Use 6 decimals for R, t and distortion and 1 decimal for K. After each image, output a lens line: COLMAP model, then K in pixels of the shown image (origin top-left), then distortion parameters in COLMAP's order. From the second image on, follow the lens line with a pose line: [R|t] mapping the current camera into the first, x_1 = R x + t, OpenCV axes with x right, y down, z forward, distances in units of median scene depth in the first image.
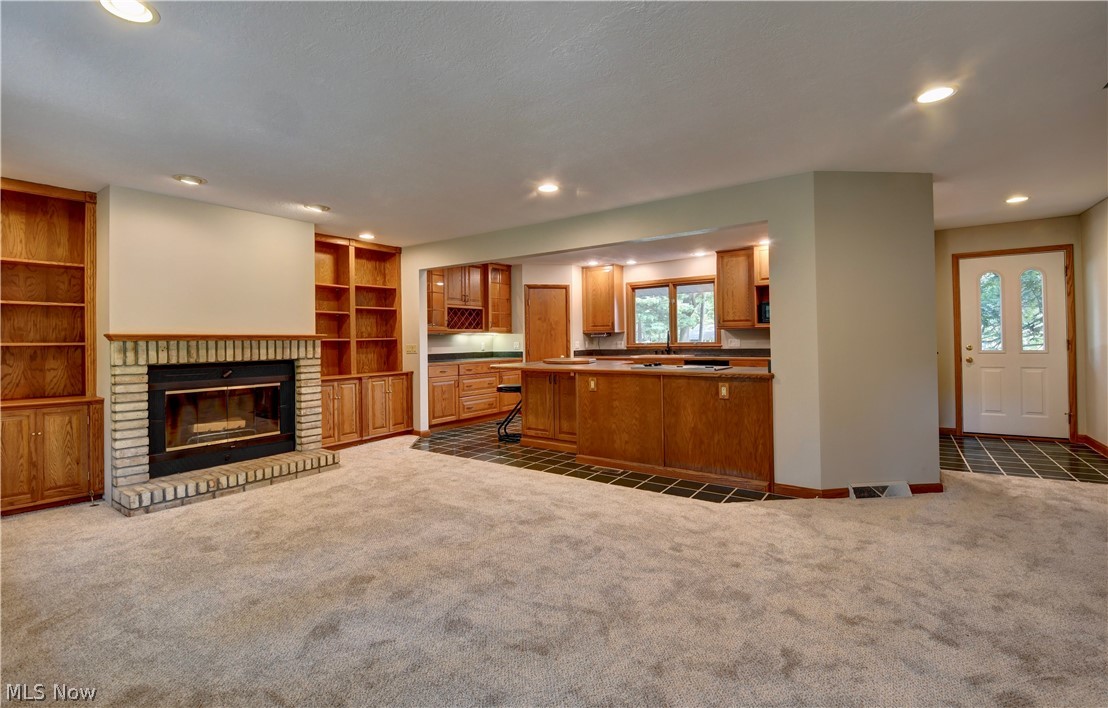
lens RADIAL K [[480.7, 0, 556.7], [0, 480.7, 337.1], [0, 0, 1]] dist [0.009867, -0.020055]
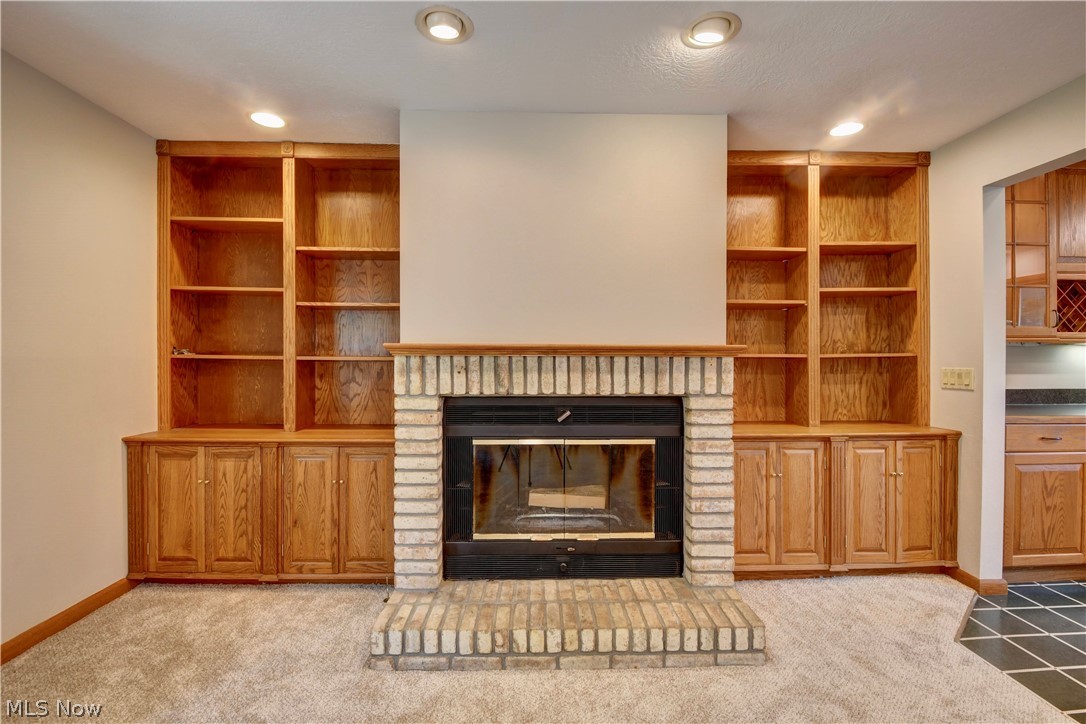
lens RADIAL K [[481.3, 0, 545.9], [0, 481.3, 359.0], [0, 0, 1]] dist [0.017481, -0.024202]
pose [[0.590857, 0.017050, -0.806596, -0.221352], [-0.003268, 0.999819, 0.018741, 0.000074], [0.806770, -0.008437, 0.590806, 0.577959]]
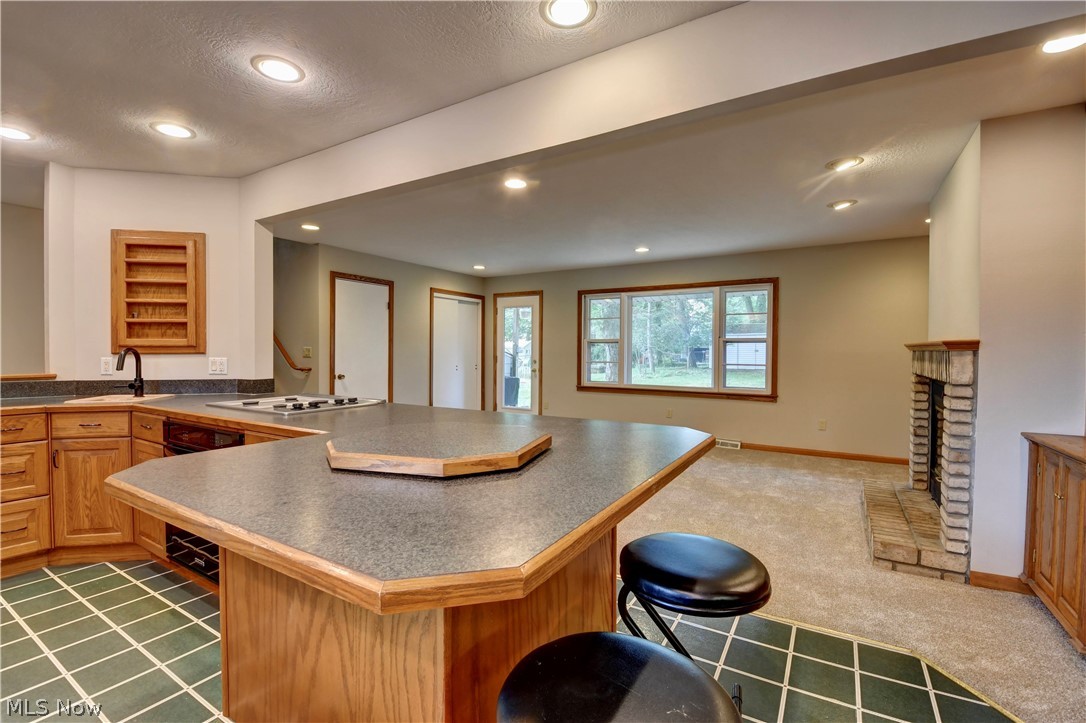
lens RADIAL K [[474.5, 0, 544.8], [0, 474.5, 358.8], [0, 0, 1]] dist [0.002161, -0.012998]
pose [[-0.998115, 0.011146, -0.060346, -0.013273], [0.010598, 0.999900, 0.009402, 0.005724], [0.060445, 0.008745, -0.998133, 1.496105]]
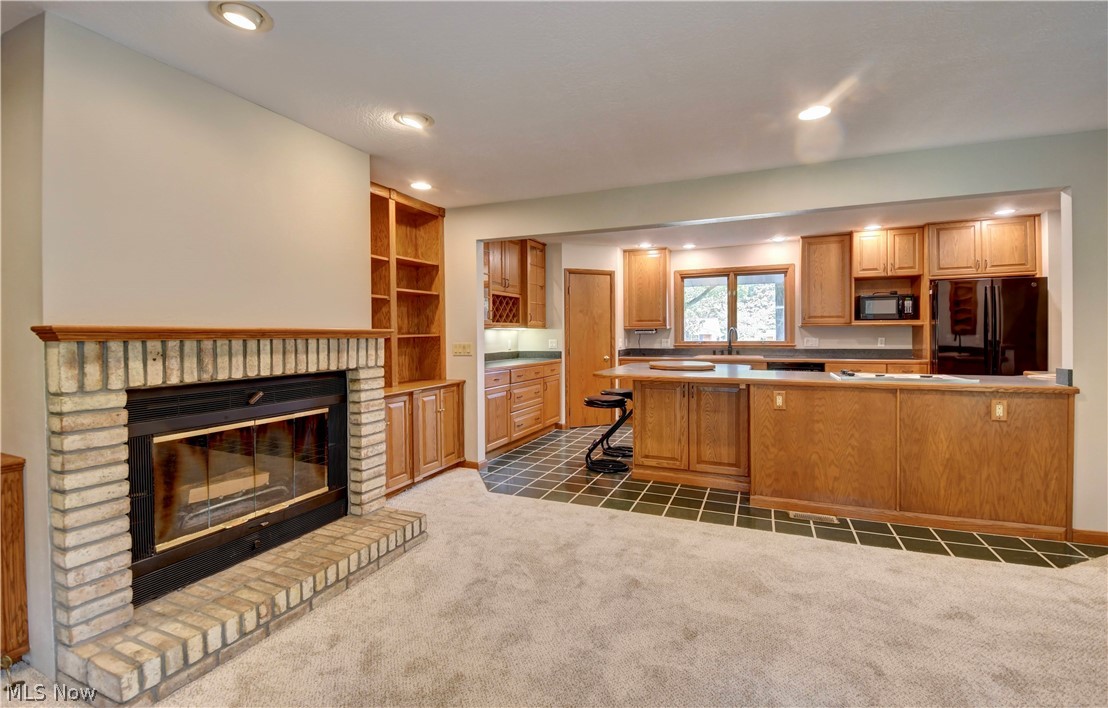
lens RADIAL K [[486.6, 0, 553.0], [0, 486.6, 339.2], [0, 0, 1]] dist [0.010620, -0.020437]
pose [[0.980298, 0.005724, 0.197443, -0.399925], [-0.008924, 0.999843, 0.015324, -0.004083], [-0.197324, -0.016784, 0.980195, 0.324201]]
